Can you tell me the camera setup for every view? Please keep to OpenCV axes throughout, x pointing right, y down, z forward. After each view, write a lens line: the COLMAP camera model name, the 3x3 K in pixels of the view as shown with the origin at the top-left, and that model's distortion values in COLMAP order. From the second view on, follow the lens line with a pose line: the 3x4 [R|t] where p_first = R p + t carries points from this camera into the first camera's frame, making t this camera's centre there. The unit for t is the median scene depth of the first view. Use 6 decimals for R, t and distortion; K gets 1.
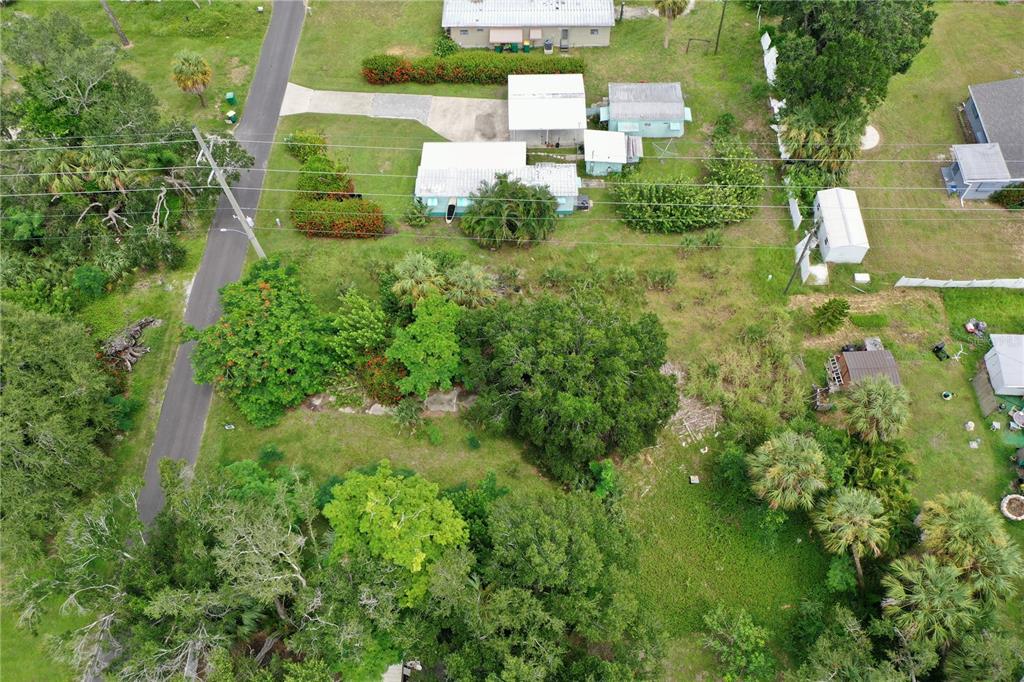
lens RADIAL K [[805.6, 0, 513.7], [0, 805.6, 339.6], [0, 0, 1]] dist [-0.000647, -0.003529]
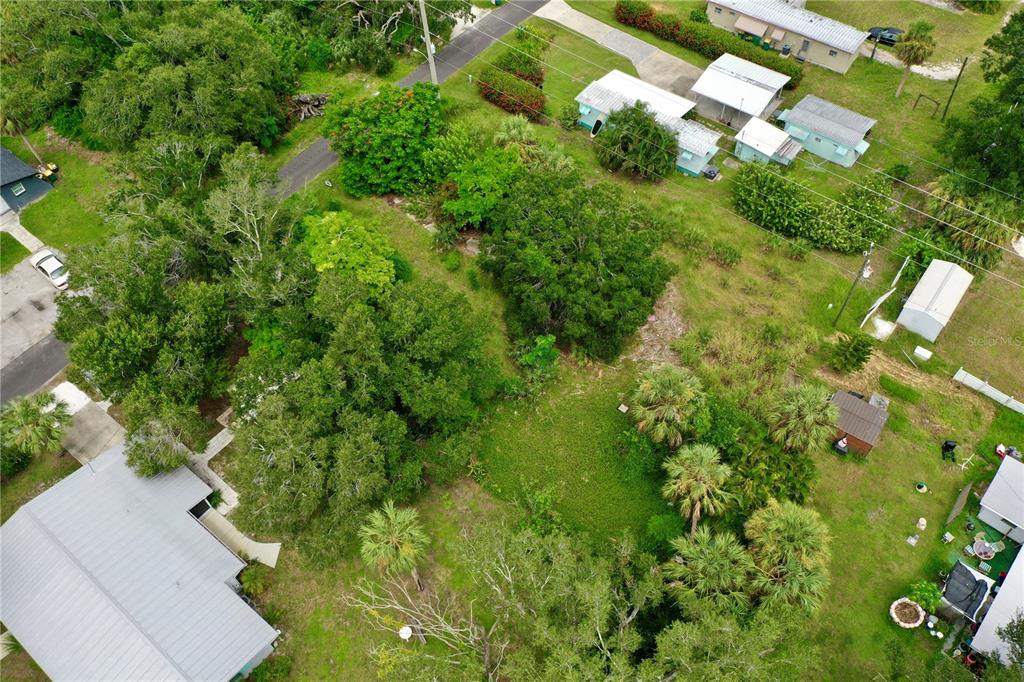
lens RADIAL K [[805.6, 0, 512.5], [0, 805.6, 340.9], [0, 0, 1]] dist [-0.000647, -0.003529]
pose [[0.798724, 0.486029, -0.354706, 0.371169], [-0.511926, 0.858698, 0.023863, 0.126555], [0.316183, 0.162523, 0.934673, -0.006837]]
